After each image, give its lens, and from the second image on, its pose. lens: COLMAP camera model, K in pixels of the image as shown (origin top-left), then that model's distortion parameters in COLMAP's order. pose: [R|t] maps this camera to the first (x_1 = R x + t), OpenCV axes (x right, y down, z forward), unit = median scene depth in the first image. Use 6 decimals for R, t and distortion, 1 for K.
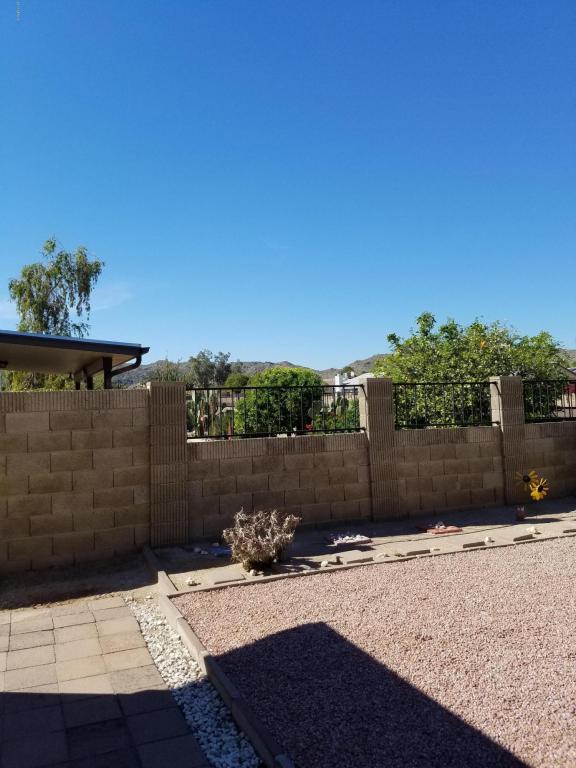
lens RADIAL K [[626.0, 0, 288.0], [0, 626.0, 384.0], [0, 0, 1]] dist [-0.003392, -0.013185]
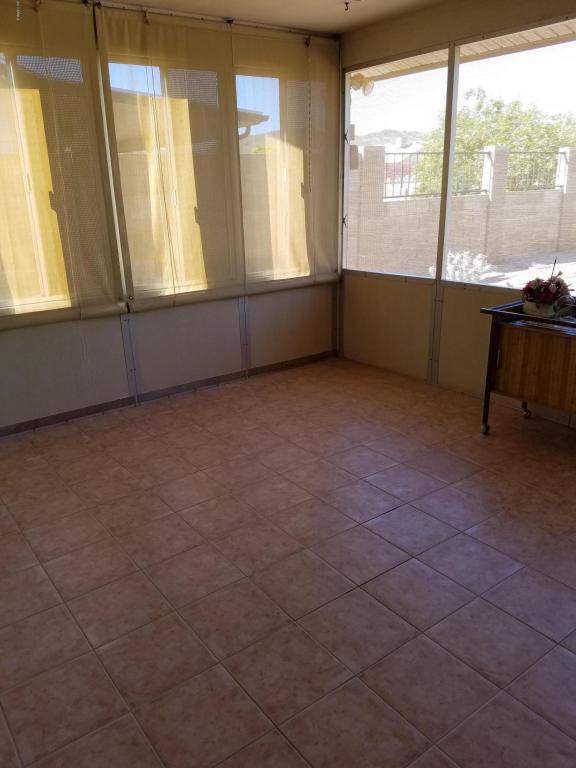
lens RADIAL K [[626.0, 0, 288.0], [0, 626.0, 384.0], [0, 0, 1]] dist [-0.003392, -0.013185]
pose [[0.974584, -0.069936, 0.212826, -0.511557], [-0.008212, 0.938230, 0.345914, 0.003708], [-0.223872, -0.338870, 0.913810, -0.179270]]
